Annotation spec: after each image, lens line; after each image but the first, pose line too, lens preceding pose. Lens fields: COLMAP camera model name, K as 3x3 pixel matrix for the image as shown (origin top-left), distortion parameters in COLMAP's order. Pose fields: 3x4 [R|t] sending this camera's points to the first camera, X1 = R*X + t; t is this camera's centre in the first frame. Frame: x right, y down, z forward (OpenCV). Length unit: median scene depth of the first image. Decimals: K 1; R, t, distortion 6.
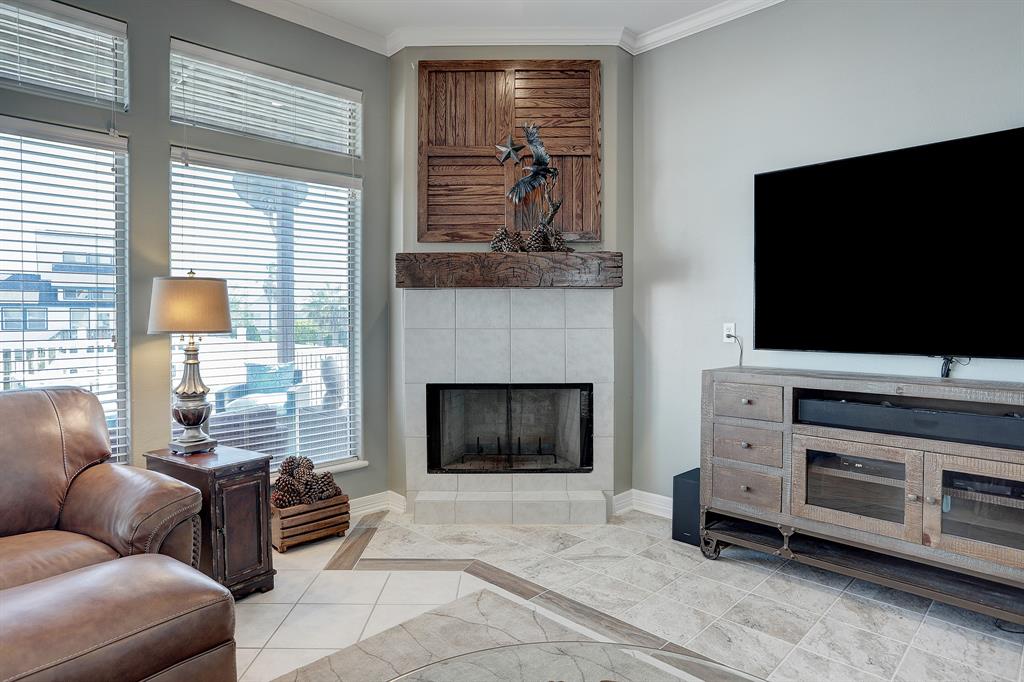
lens RADIAL K [[589.7, 0, 515.4], [0, 589.7, 323.2], [0, 0, 1]] dist [-0.041463, 0.000452]
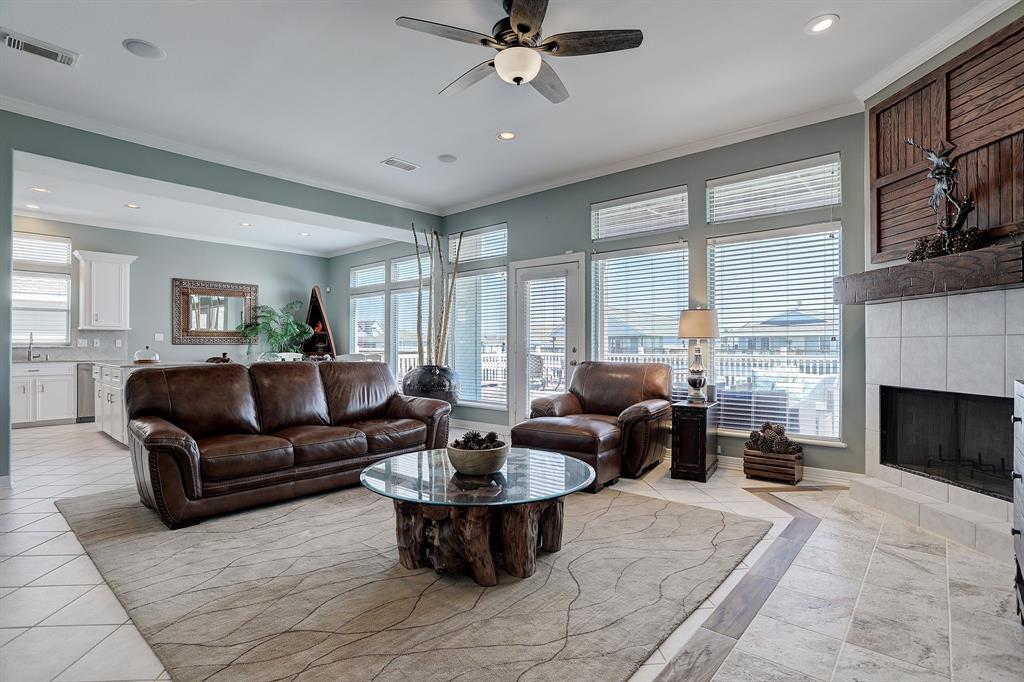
lens RADIAL K [[504.7, 0, 514.2], [0, 504.7, 342.2], [0, 0, 1]] dist [-0.000837, 0.000475]
pose [[0.066854, -0.004768, -0.997751, 0.793789], [-0.013079, 0.999898, -0.005654, 0.033748], [0.997677, 0.013427, 0.066785, 0.223926]]
